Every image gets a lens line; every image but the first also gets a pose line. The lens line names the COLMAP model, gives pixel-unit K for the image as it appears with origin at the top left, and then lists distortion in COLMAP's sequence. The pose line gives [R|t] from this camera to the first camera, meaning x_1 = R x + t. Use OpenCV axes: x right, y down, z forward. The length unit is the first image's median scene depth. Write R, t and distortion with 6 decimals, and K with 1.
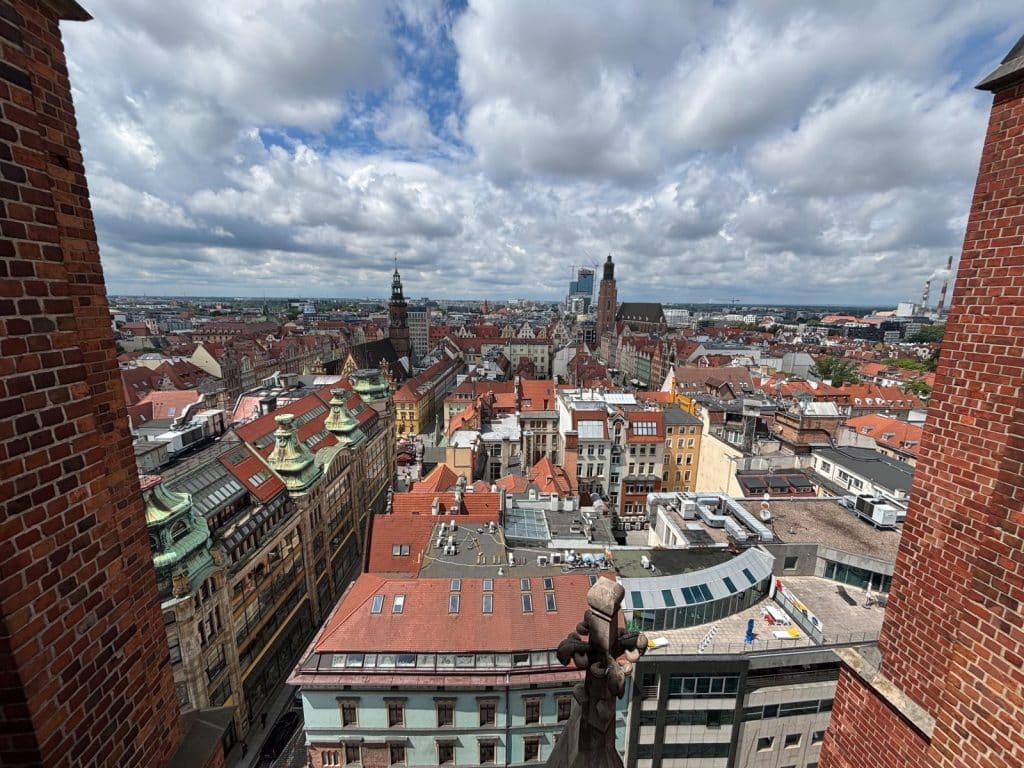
lens RADIAL K [[410.5, 0, 512.0], [0, 410.5, 384.0], [0, 0, 1]] dist [0.001398, -0.009894]
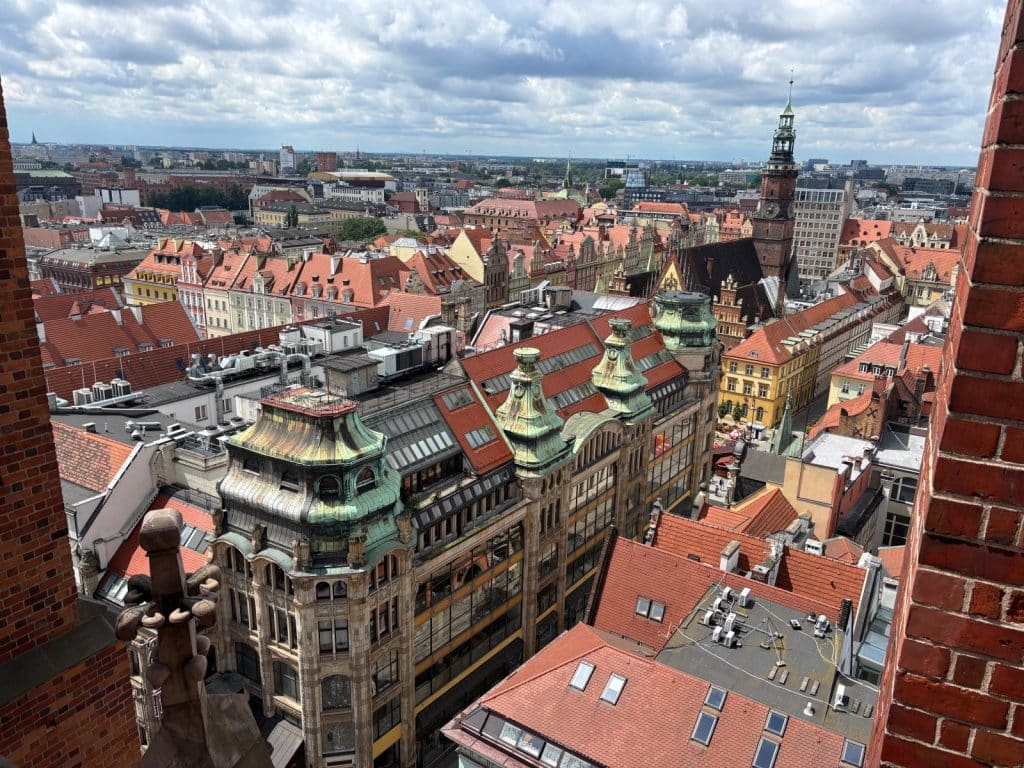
lens RADIAL K [[779.0, 0, 528.8], [0, 779.0, 386.8], [0, 0, 1]] dist [0.088727, -0.198479]
pose [[0.814650, 0.169892, -0.554510, 0.104192], [-0.128886, 0.985256, 0.112514, -0.001872], [0.565450, -0.020191, 0.824536, 0.004477]]
